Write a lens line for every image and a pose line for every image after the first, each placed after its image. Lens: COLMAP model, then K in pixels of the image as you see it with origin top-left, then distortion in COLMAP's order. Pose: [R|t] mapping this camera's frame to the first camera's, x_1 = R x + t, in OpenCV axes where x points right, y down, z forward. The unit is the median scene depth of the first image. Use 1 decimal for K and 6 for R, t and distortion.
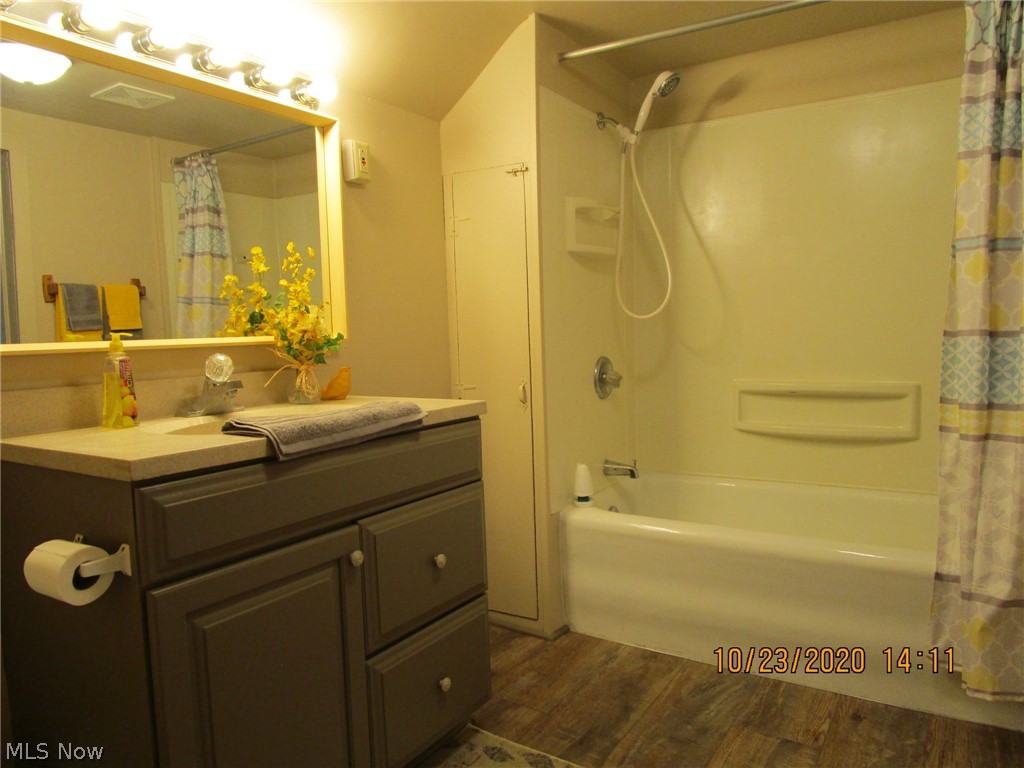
lens RADIAL K [[728.4, 0, 512.3], [0, 728.4, 385.2], [0, 0, 1]] dist [-0.037796, 0.015192]
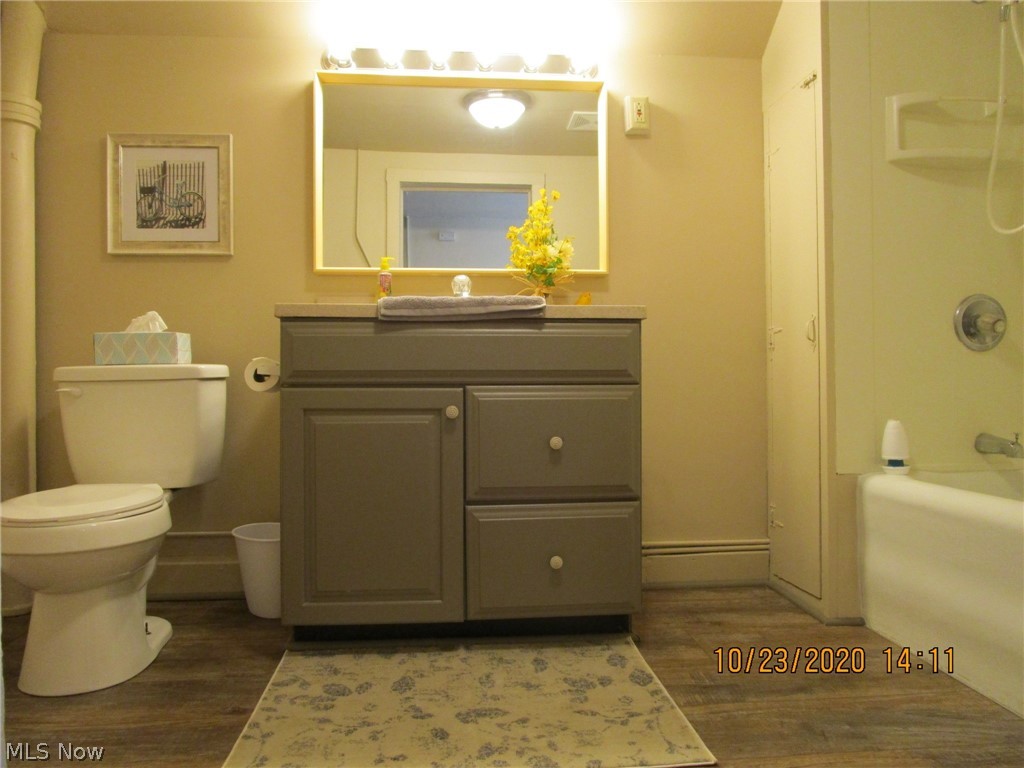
lens RADIAL K [[728.4, 0, 509.1], [0, 728.4, 385.3], [0, 0, 1]] dist [-0.037796, 0.015192]
pose [[0.609674, 0.019171, -0.792421, 0.547312], [-0.074639, 0.996654, -0.033314, 0.151228], [0.789131, 0.079456, 0.609065, 0.213096]]
